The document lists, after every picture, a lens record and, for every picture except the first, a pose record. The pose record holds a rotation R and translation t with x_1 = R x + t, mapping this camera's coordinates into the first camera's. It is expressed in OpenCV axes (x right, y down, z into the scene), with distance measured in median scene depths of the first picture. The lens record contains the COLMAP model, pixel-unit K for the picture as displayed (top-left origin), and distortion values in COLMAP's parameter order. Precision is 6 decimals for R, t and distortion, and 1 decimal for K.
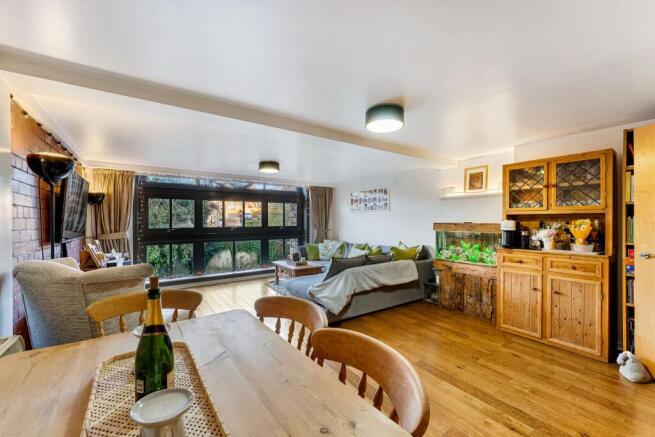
lens RADIAL K [[264.6, 0, 317.7], [0, 264.6, 220.9], [0, 0, 1]] dist [-0.000114, -0.000044]
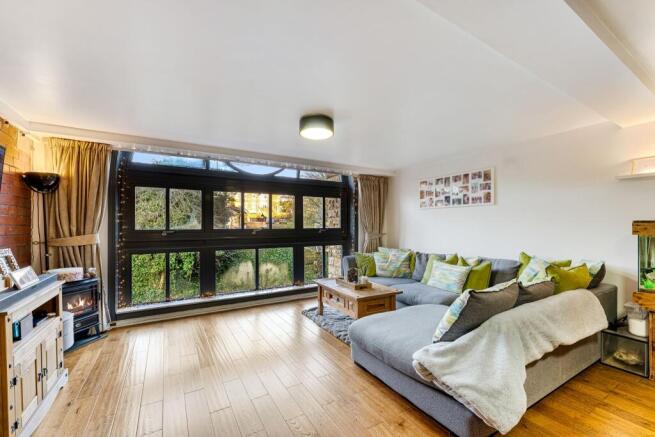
lens RADIAL K [[272.3, 0, 329.7], [0, 272.3, 227.6], [0, 0, 1]] dist [-0.000508, -0.000090]
pose [[0.999157, 0.004666, -0.040777, -0.091589], [-0.004297, 0.999949, 0.009138, 0.012197], [0.040817, -0.008955, 0.999126, 0.275677]]
